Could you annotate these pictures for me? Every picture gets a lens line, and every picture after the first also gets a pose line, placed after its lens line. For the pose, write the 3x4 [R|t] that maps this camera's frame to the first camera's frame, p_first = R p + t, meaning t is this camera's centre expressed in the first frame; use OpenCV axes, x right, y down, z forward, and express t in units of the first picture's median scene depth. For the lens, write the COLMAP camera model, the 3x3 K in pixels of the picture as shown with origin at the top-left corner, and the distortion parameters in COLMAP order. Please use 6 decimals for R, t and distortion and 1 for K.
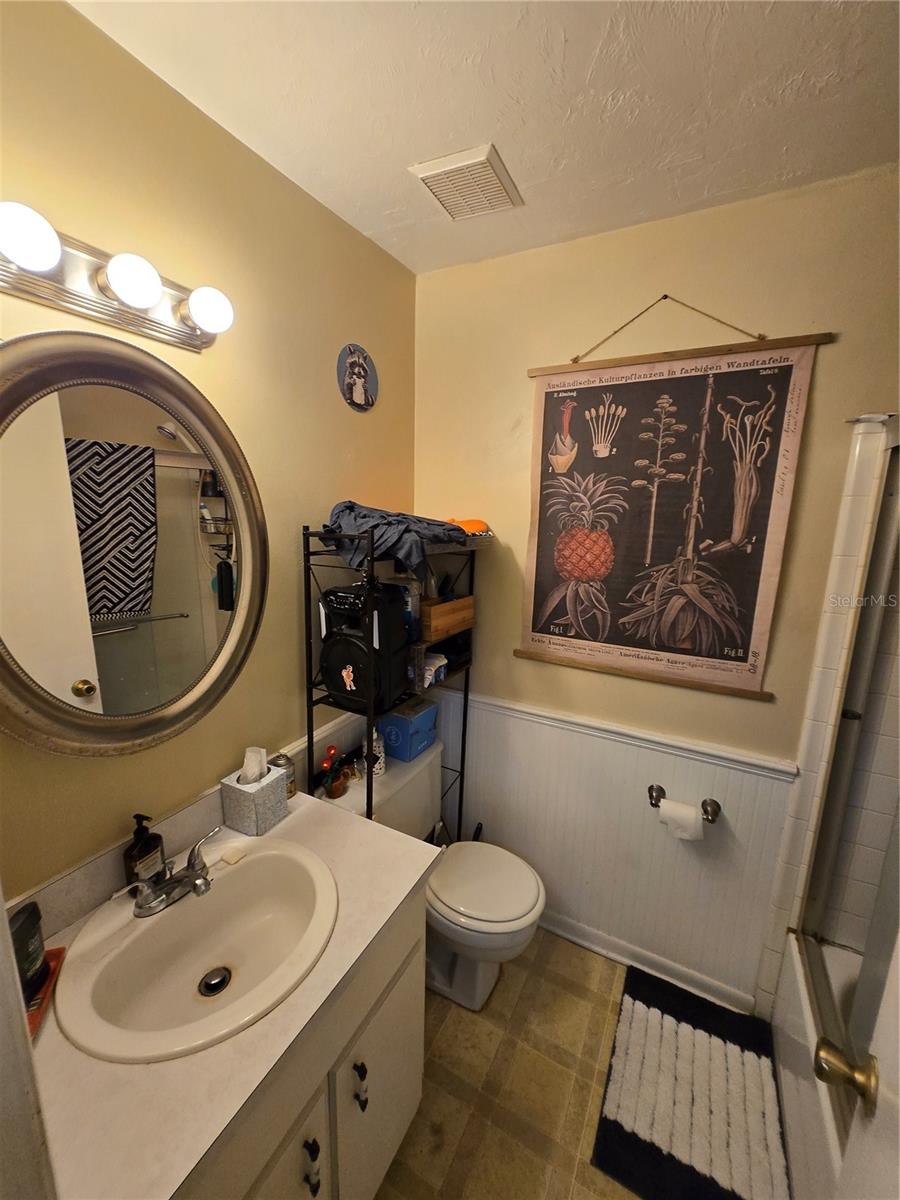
lens RADIAL K [[473.4, 0, 453.3], [0, 473.4, 598.1], [0, 0, 1]] dist [0.009716, -0.006256]
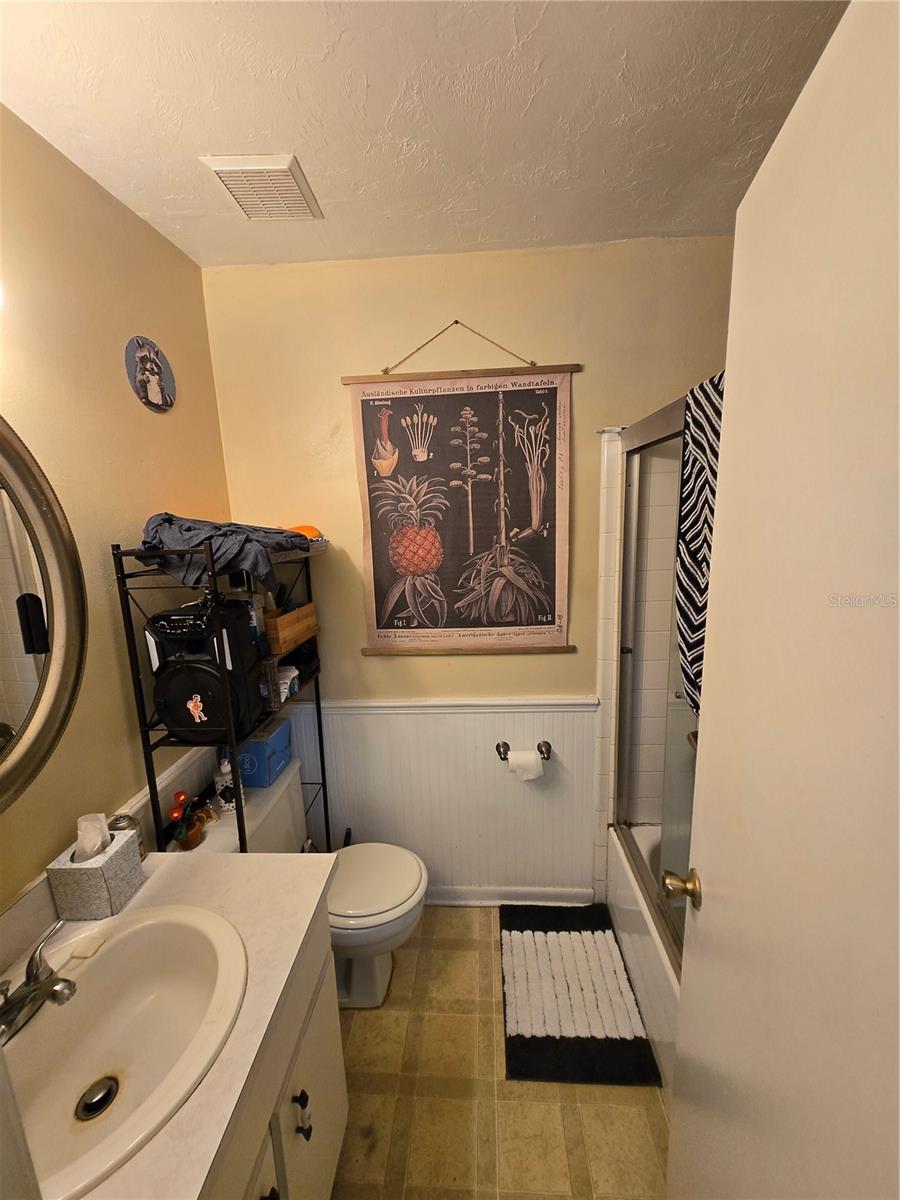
lens RADIAL K [[473.4, 0, 453.3], [0, 473.4, 598.1], [0, 0, 1]] dist [0.009716, -0.006256]
pose [[0.904179, -0.129186, 0.407151, -0.114967], [0.133436, 0.990893, 0.018075, 0.009010], [-0.405778, 0.037986, 0.913182, -0.025465]]
